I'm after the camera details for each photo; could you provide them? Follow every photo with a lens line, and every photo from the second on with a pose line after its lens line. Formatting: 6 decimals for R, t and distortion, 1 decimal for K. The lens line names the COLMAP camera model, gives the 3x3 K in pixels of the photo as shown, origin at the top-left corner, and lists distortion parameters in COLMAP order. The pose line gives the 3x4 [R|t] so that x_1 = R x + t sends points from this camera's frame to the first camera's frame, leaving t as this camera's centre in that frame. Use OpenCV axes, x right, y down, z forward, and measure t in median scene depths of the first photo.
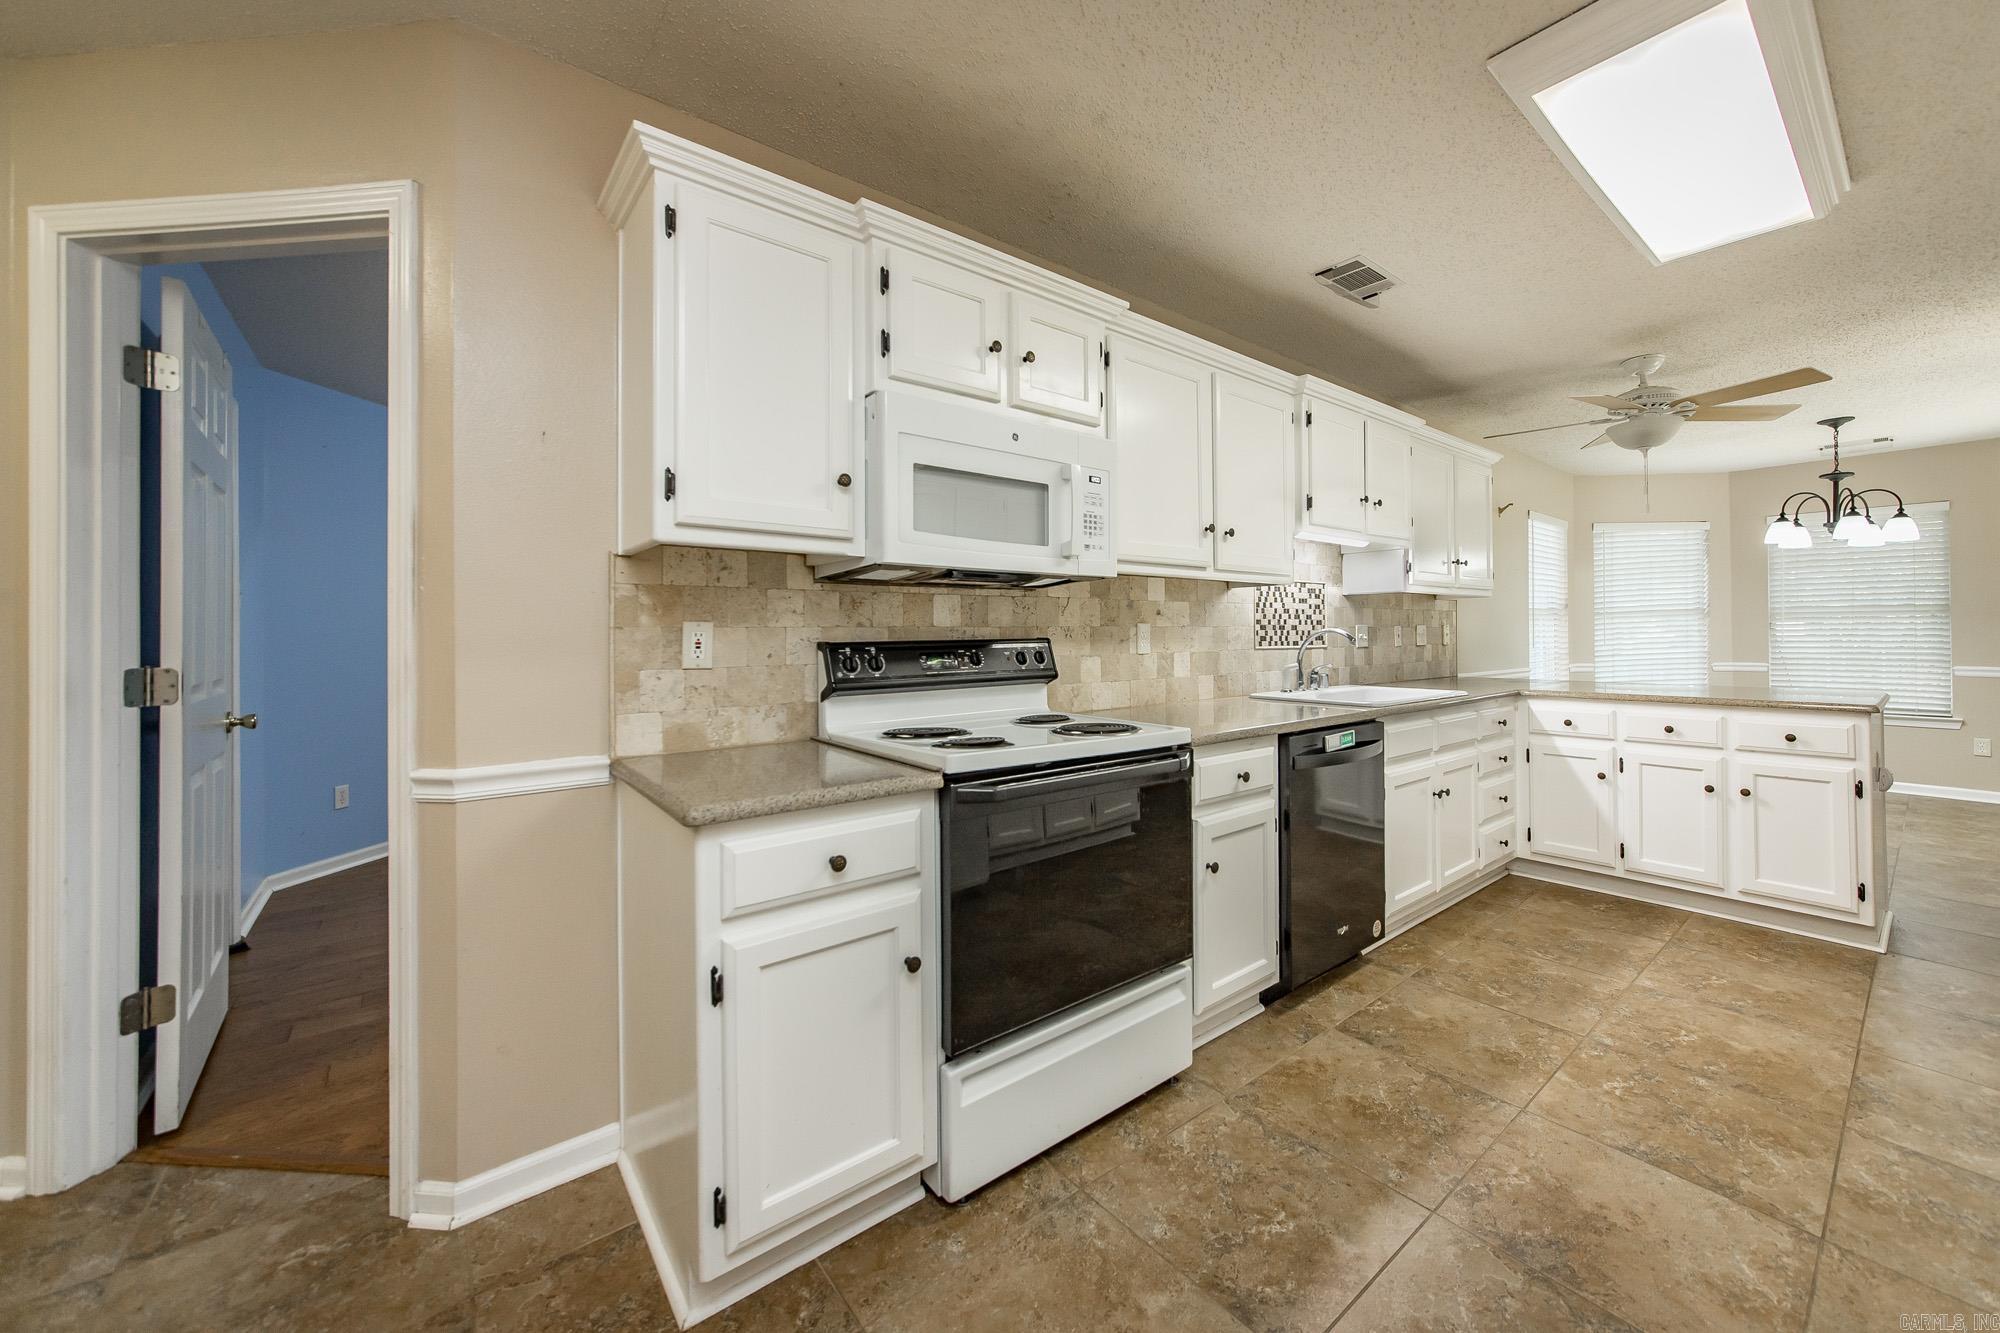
lens RADIAL K [[723.2, 0, 996.0], [0, 723.2, 654.9], [0, 0, 1]] dist [-0.001672, 0.000152]
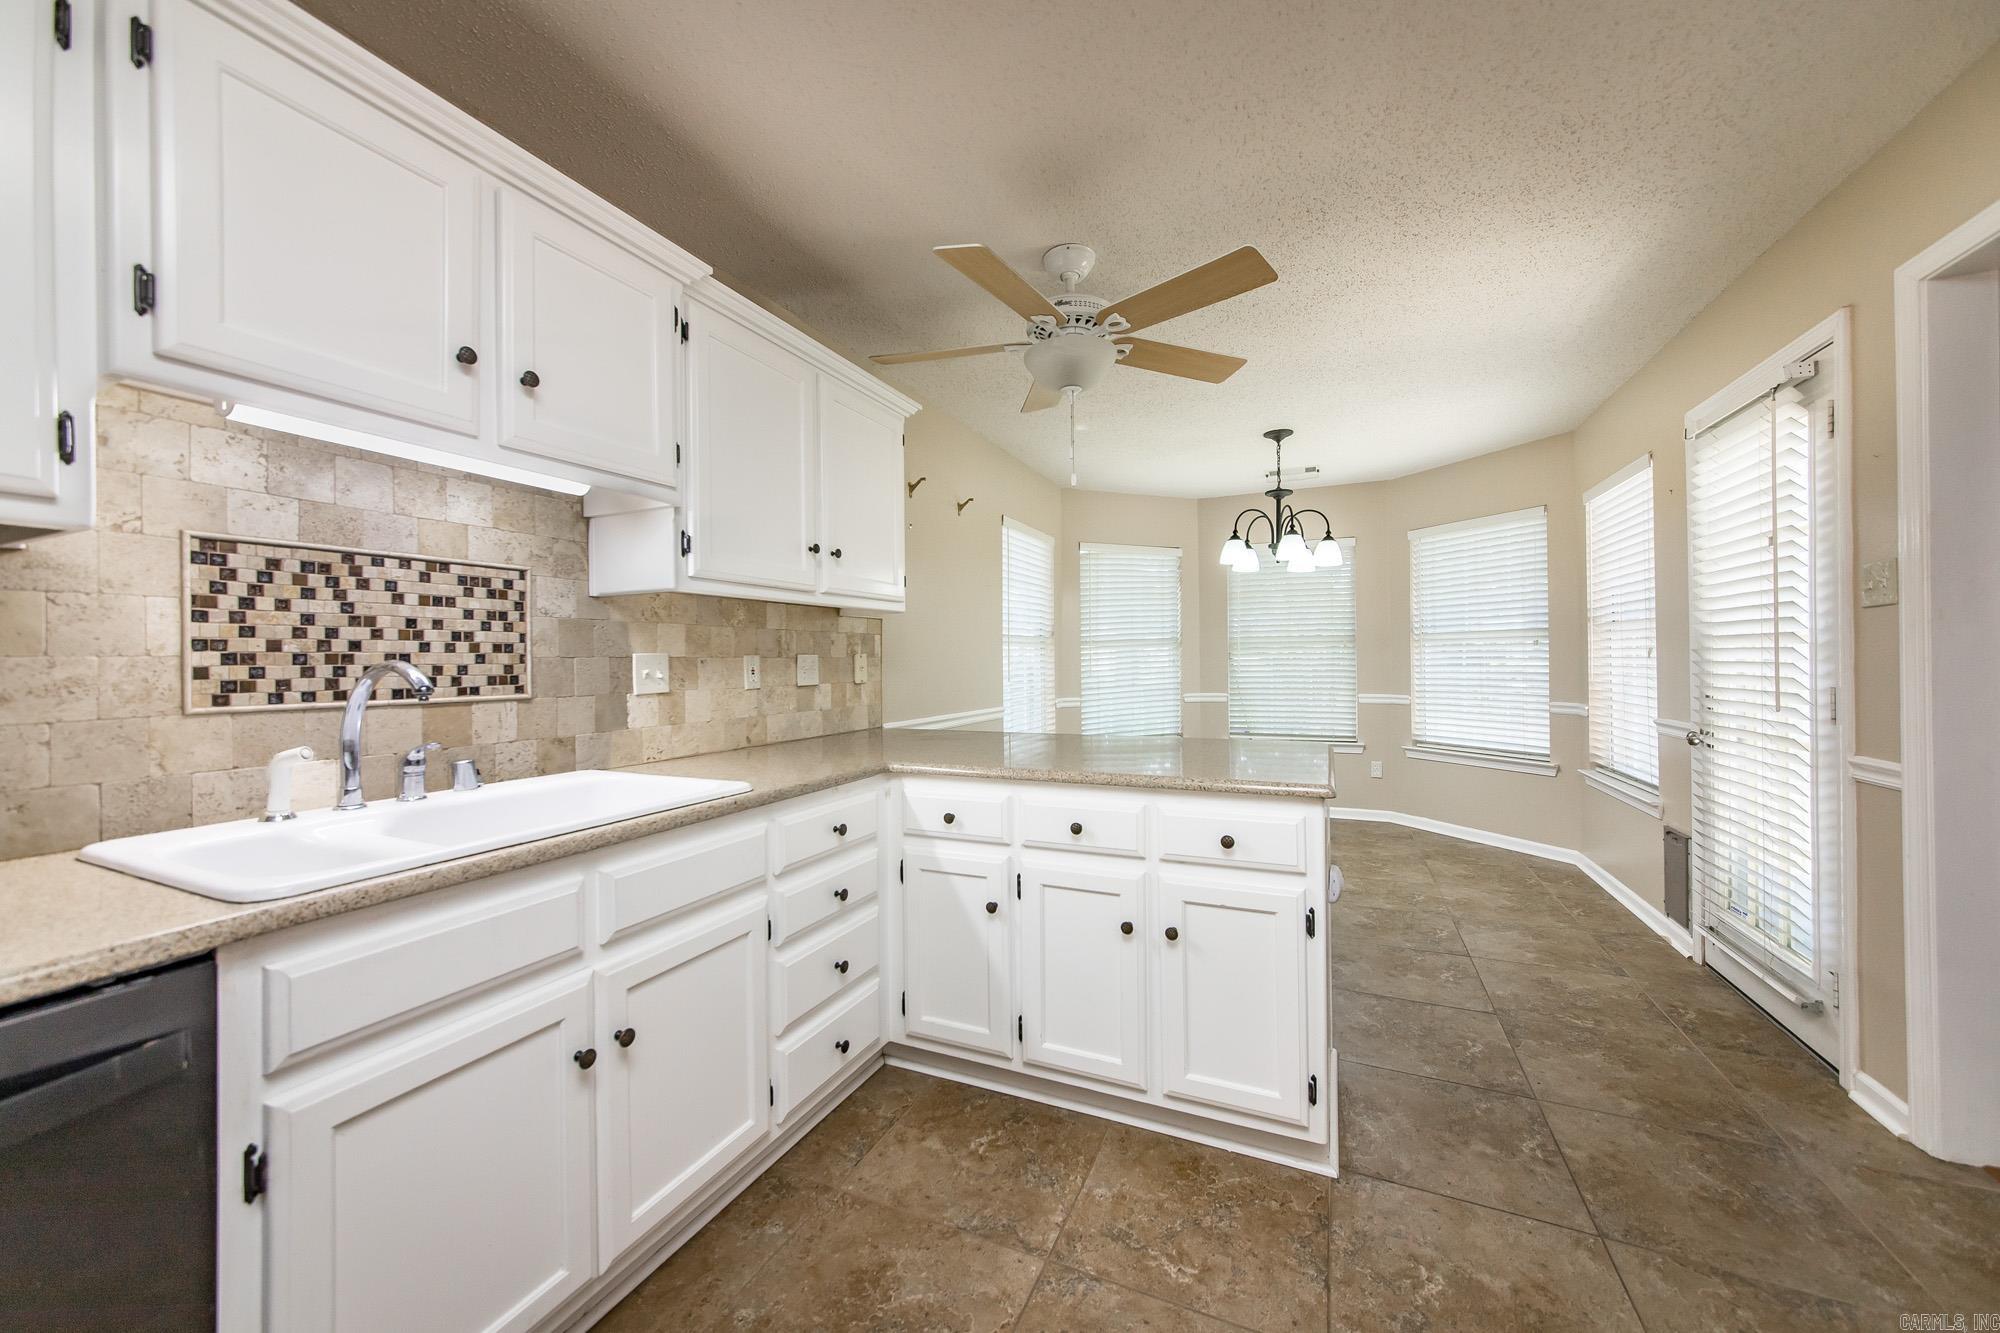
lens RADIAL K [[747.9, 0, 972.9], [0, 747.9, 663.1], [0, 0, 1]] dist [-0.000592, 0.000102]
pose [[0.898189, 0.009639, 0.439505, 0.528214], [-0.003138, 0.999875, -0.015516, -0.028996], [-0.439599, 0.012557, 0.898106, 0.427094]]
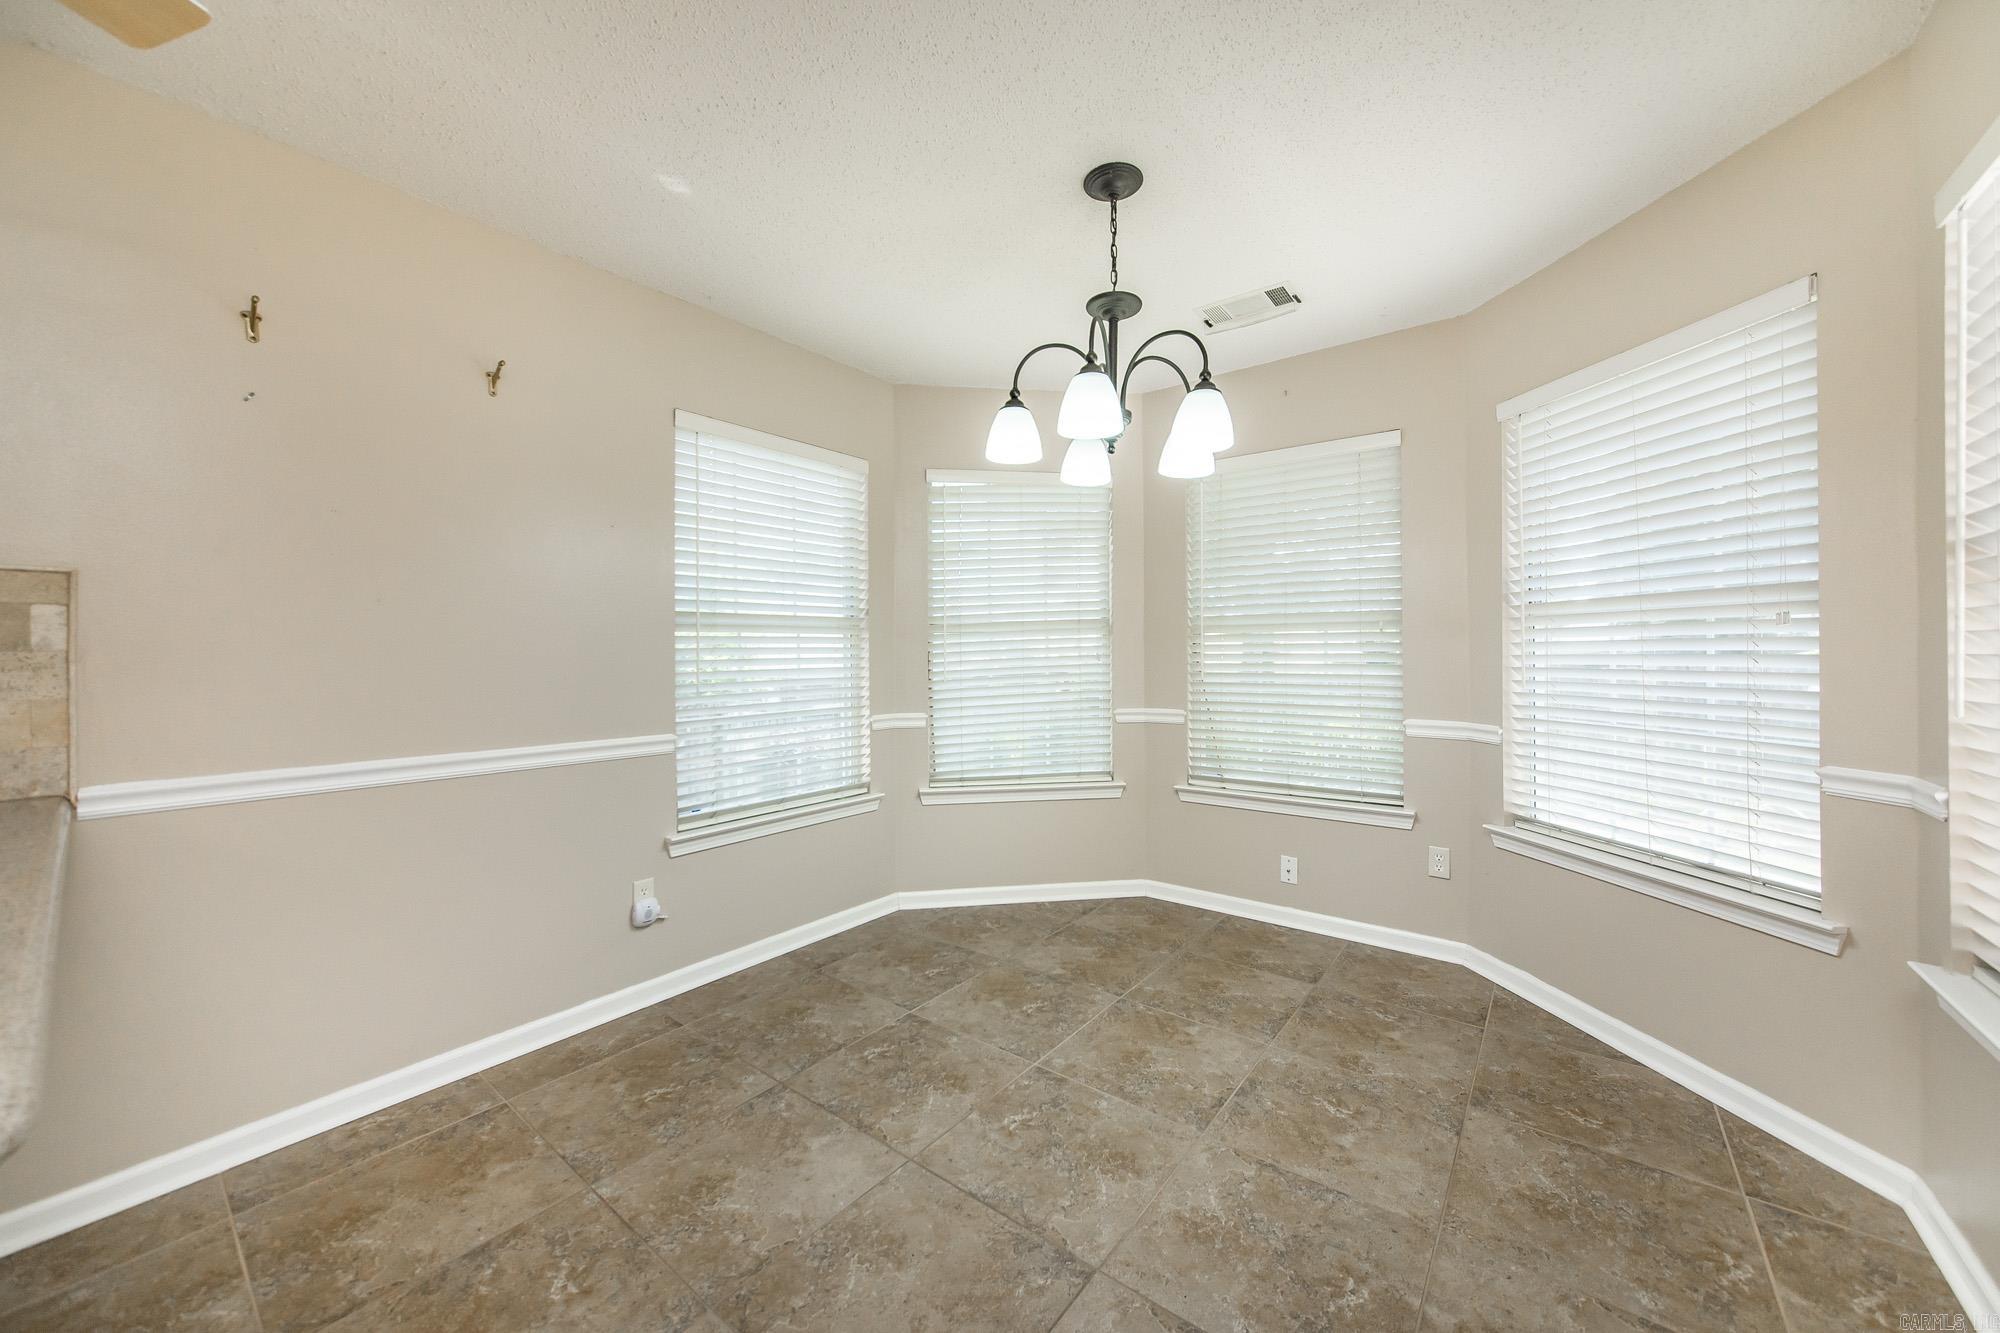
lens RADIAL K [[728.4, 0, 993.6], [0, 728.4, 656.4], [0, 0, 1]] dist [0.009870, 0.000060]
pose [[0.977196, 0.012721, 0.211959, 1.283884], [-0.010820, 0.999890, -0.010126, -0.048498], [-0.212064, 0.007602, 0.977226, 0.756832]]
